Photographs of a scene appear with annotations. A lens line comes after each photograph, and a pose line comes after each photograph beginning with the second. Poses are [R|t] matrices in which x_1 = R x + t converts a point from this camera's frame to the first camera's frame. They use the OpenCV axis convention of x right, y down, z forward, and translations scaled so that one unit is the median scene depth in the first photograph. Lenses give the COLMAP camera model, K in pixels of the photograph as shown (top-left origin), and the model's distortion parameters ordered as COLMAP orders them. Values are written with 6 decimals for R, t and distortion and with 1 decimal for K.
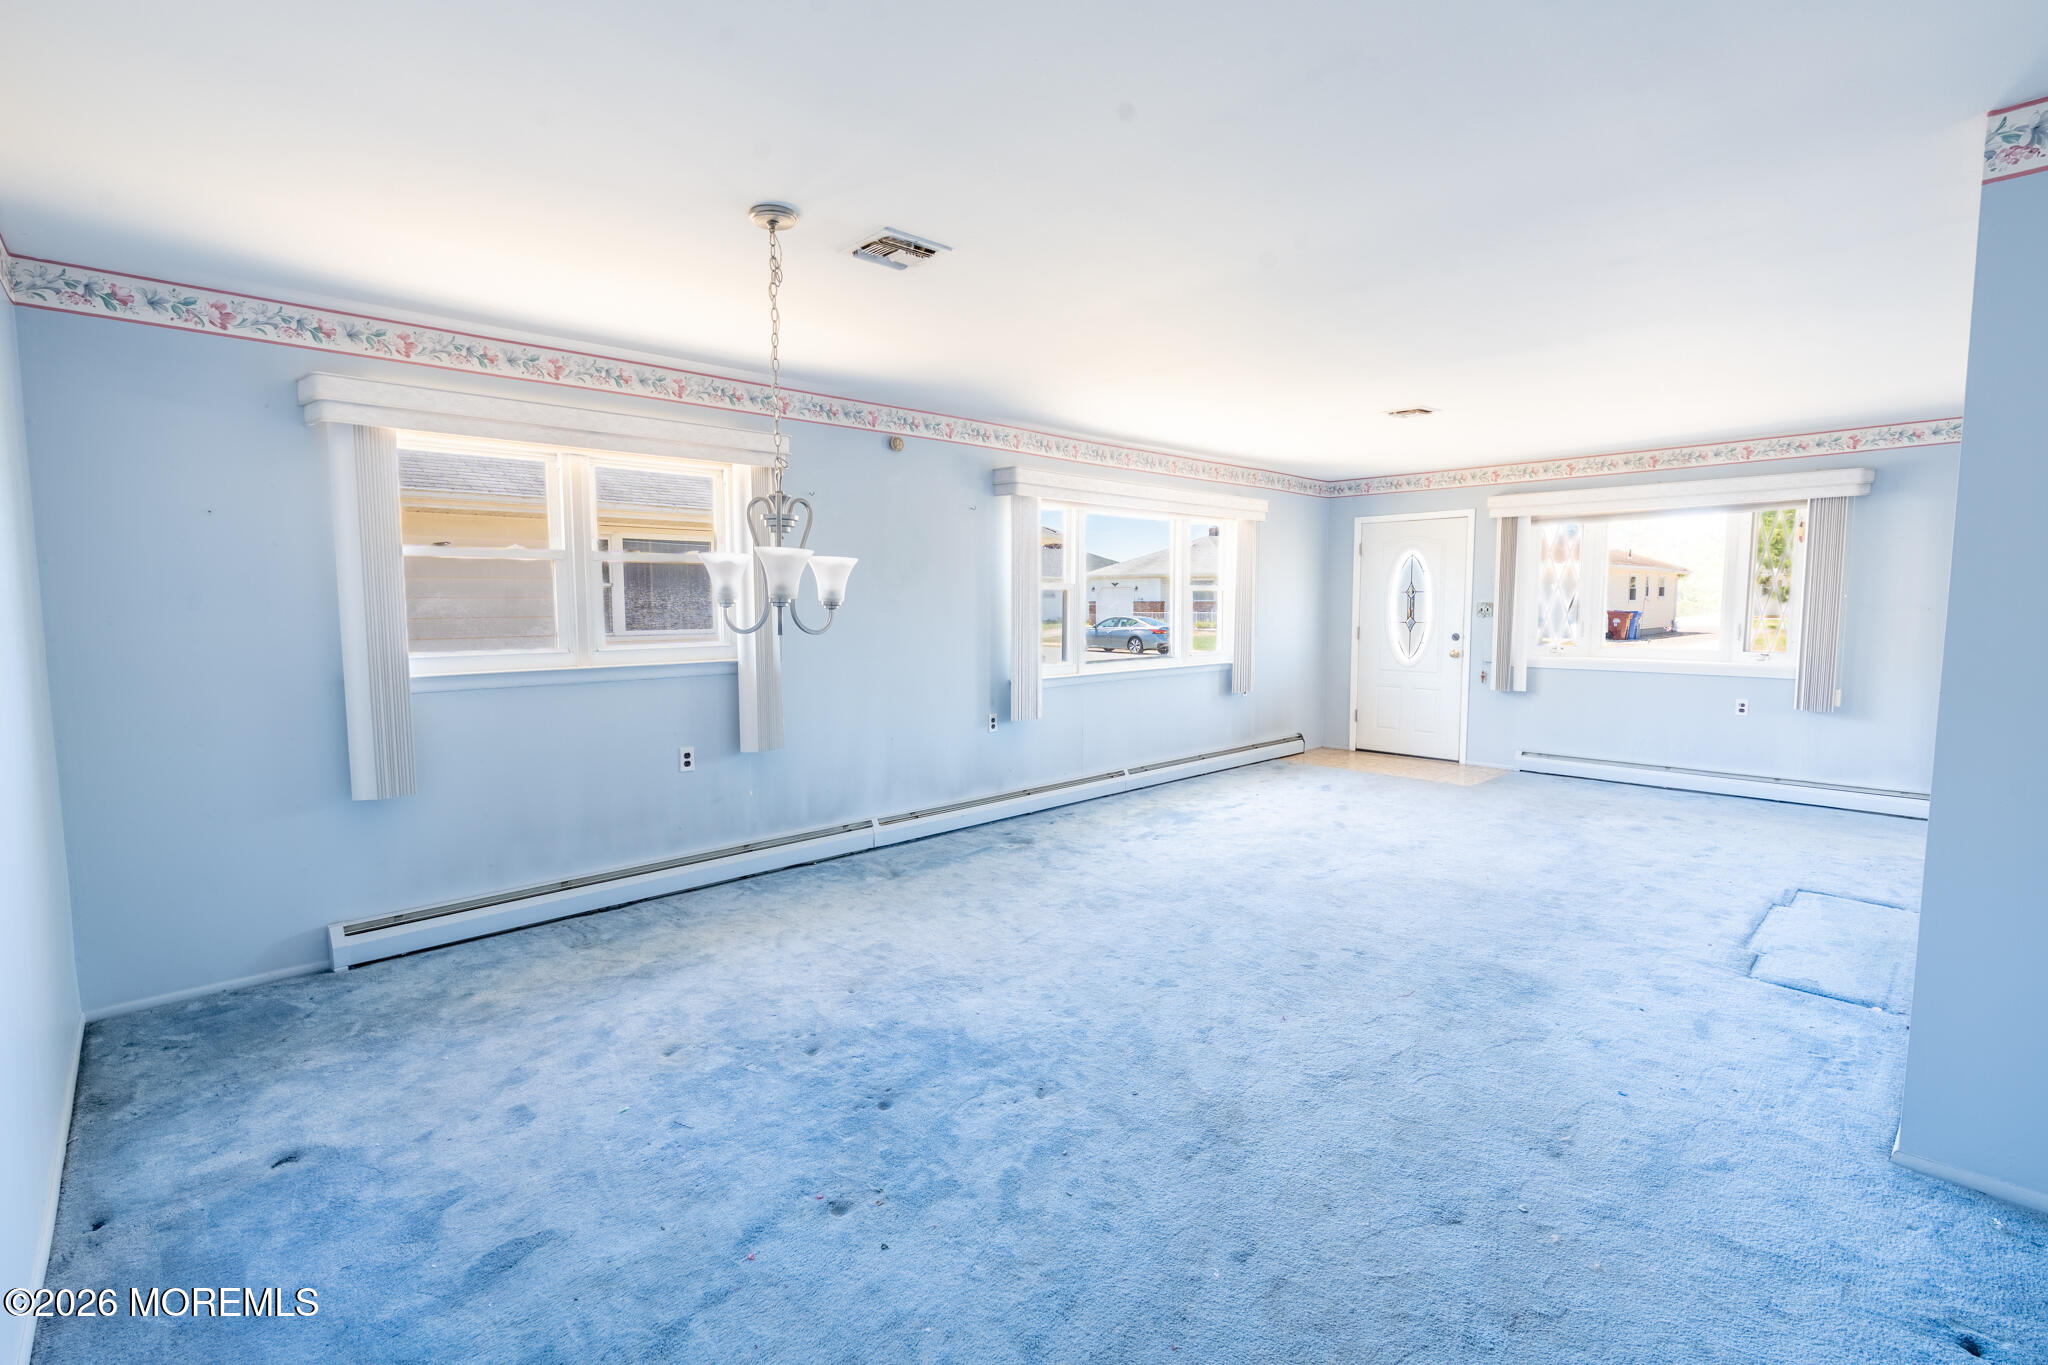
lens RADIAL K [[924.6, 0, 1017.0], [0, 924.6, 669.1], [0, 0, 1]] dist [-0.013267, 0.005301]
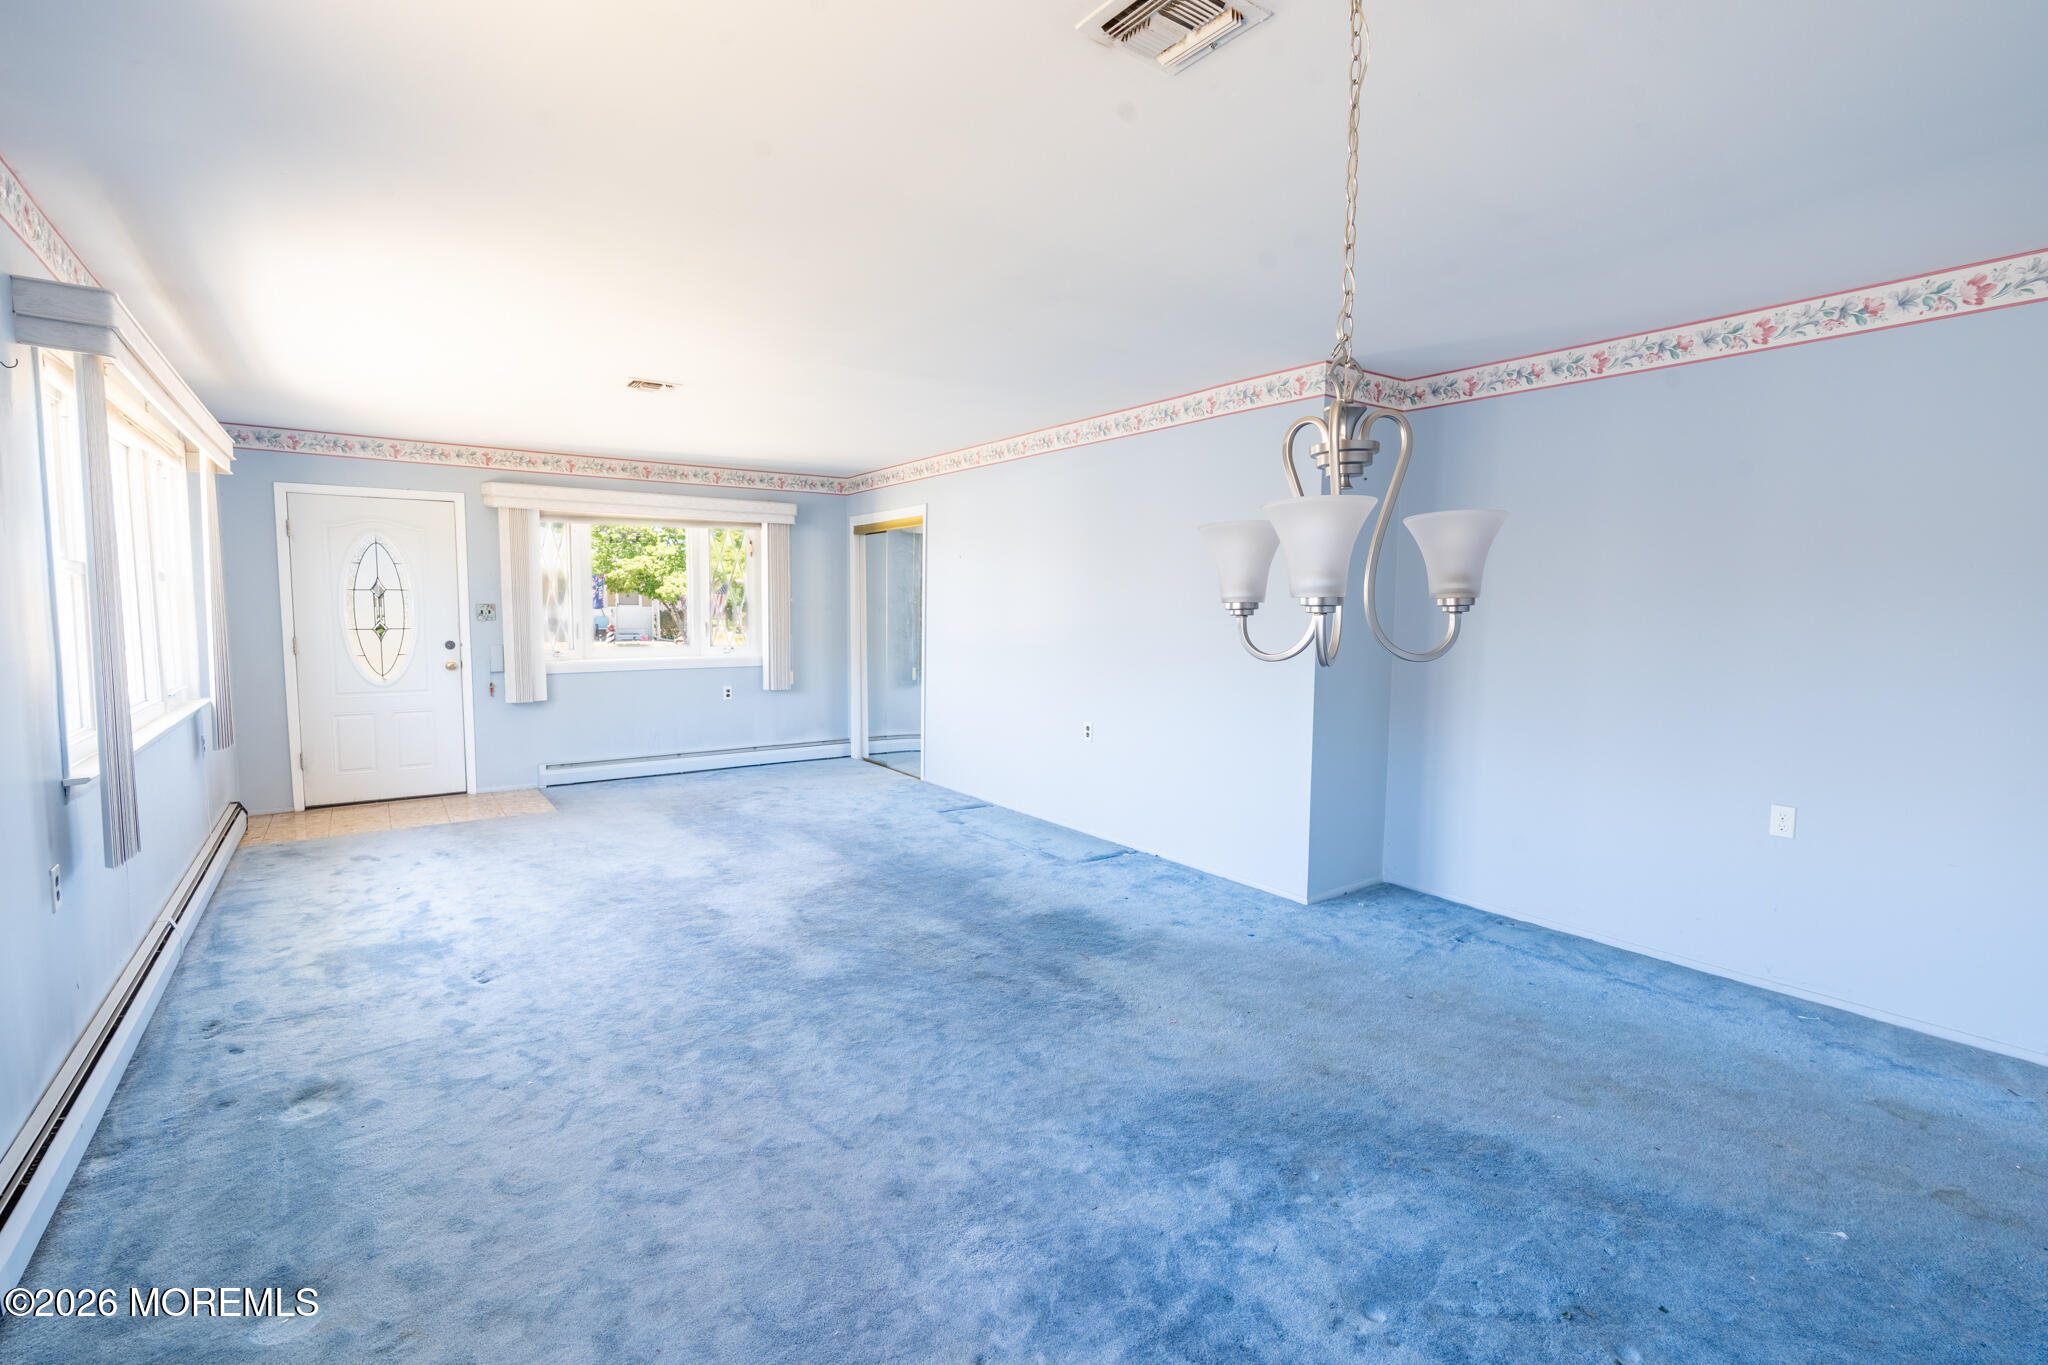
lens RADIAL K [[924.6, 0, 1027.9], [0, 924.6, 679.4], [0, 0, 1]] dist [-0.013267, 0.005301]
pose [[0.130689, -0.080024, 0.988188, -0.318163], [0.064969, 0.995286, 0.072006, -0.033840], [-0.989292, 0.054791, 0.135272, 0.421357]]
